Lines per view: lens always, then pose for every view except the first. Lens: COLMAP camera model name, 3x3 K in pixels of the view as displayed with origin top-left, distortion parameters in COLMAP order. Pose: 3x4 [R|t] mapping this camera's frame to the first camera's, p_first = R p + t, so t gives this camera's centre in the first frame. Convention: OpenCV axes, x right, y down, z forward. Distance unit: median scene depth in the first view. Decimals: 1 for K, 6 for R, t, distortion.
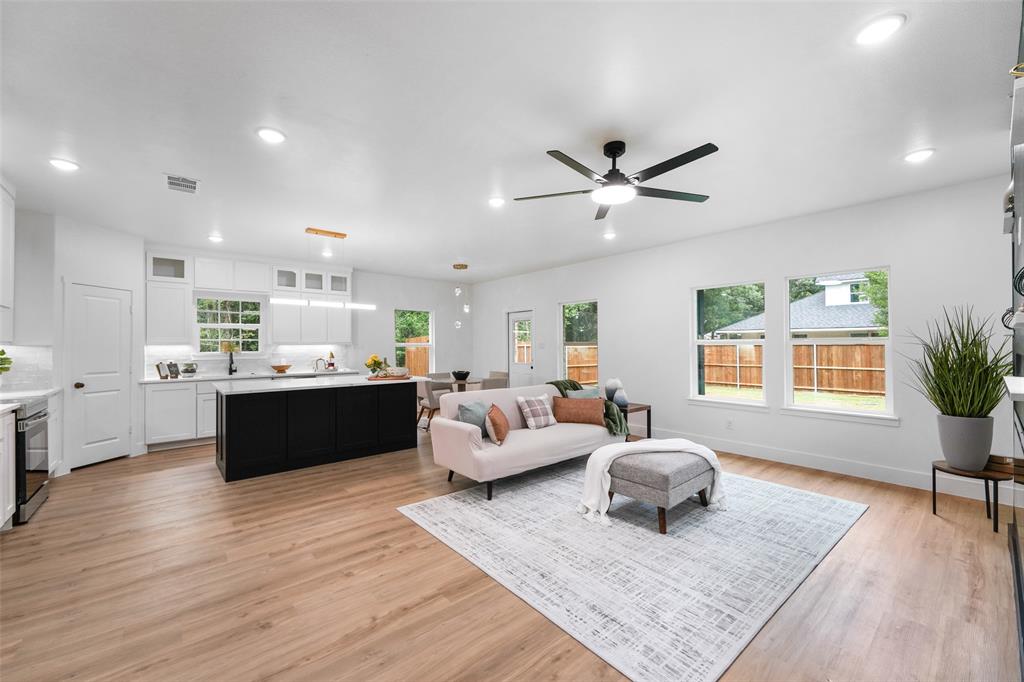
lens RADIAL K [[406.6, 0, 506.5], [0, 406.6, 341.9], [0, 0, 1]] dist [0.007767, -0.001037]
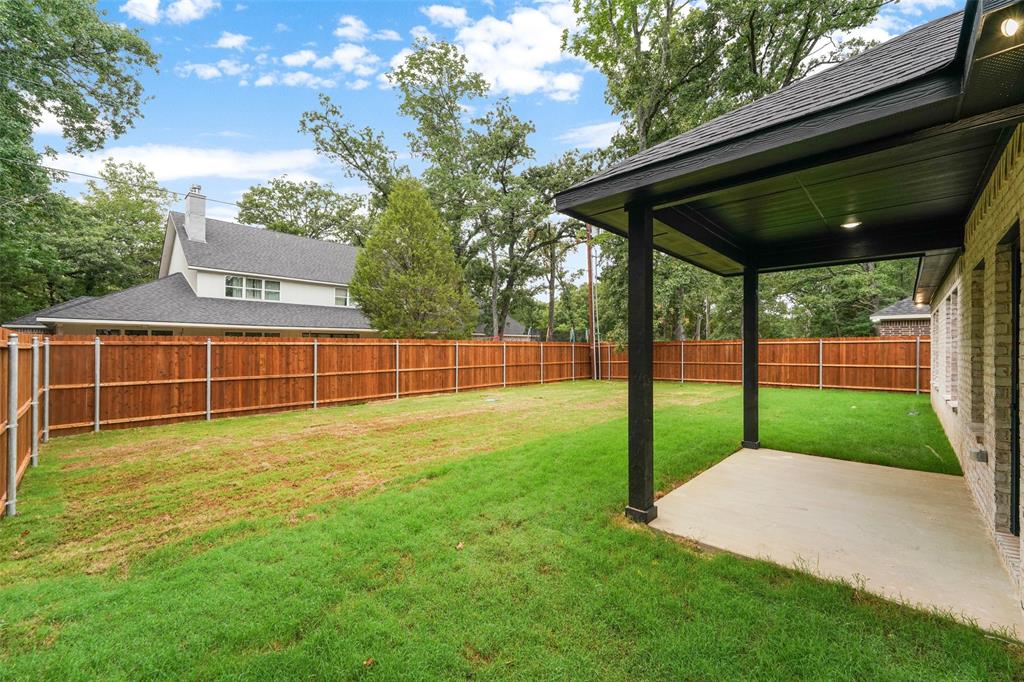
lens RADIAL K [[406.6, 0, 495.3], [0, 406.6, 343.0], [0, 0, 1]] dist [0.007767, -0.001037]
pose [[-0.099082, 0.011753, 0.995010, -0.344383], [-0.011856, 0.999845, -0.012991, 0.027180], [-0.995009, -0.013084, -0.098928, 2.057108]]
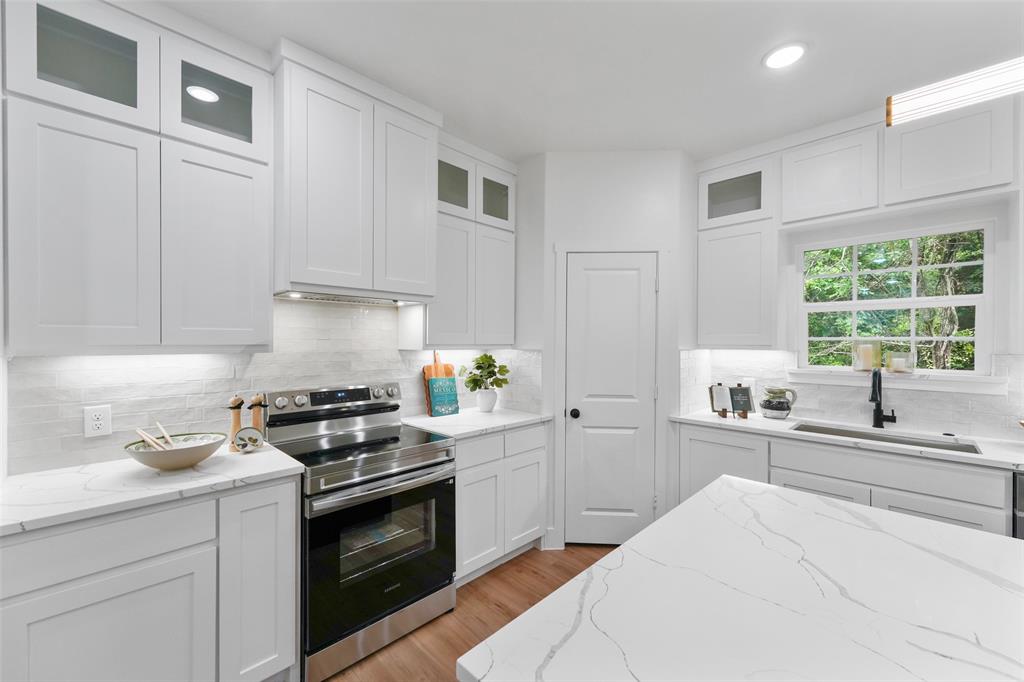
lens RADIAL K [[406.6, 0, 506.0], [0, 406.6, 343.2], [0, 0, 1]] dist [0.007767, -0.001037]
pose [[0.083365, 0.010454, -0.996464, -0.345860], [0.005978, 0.999922, 0.010991, -0.007417], [0.996501, -0.006874, 0.083296, 0.673151]]
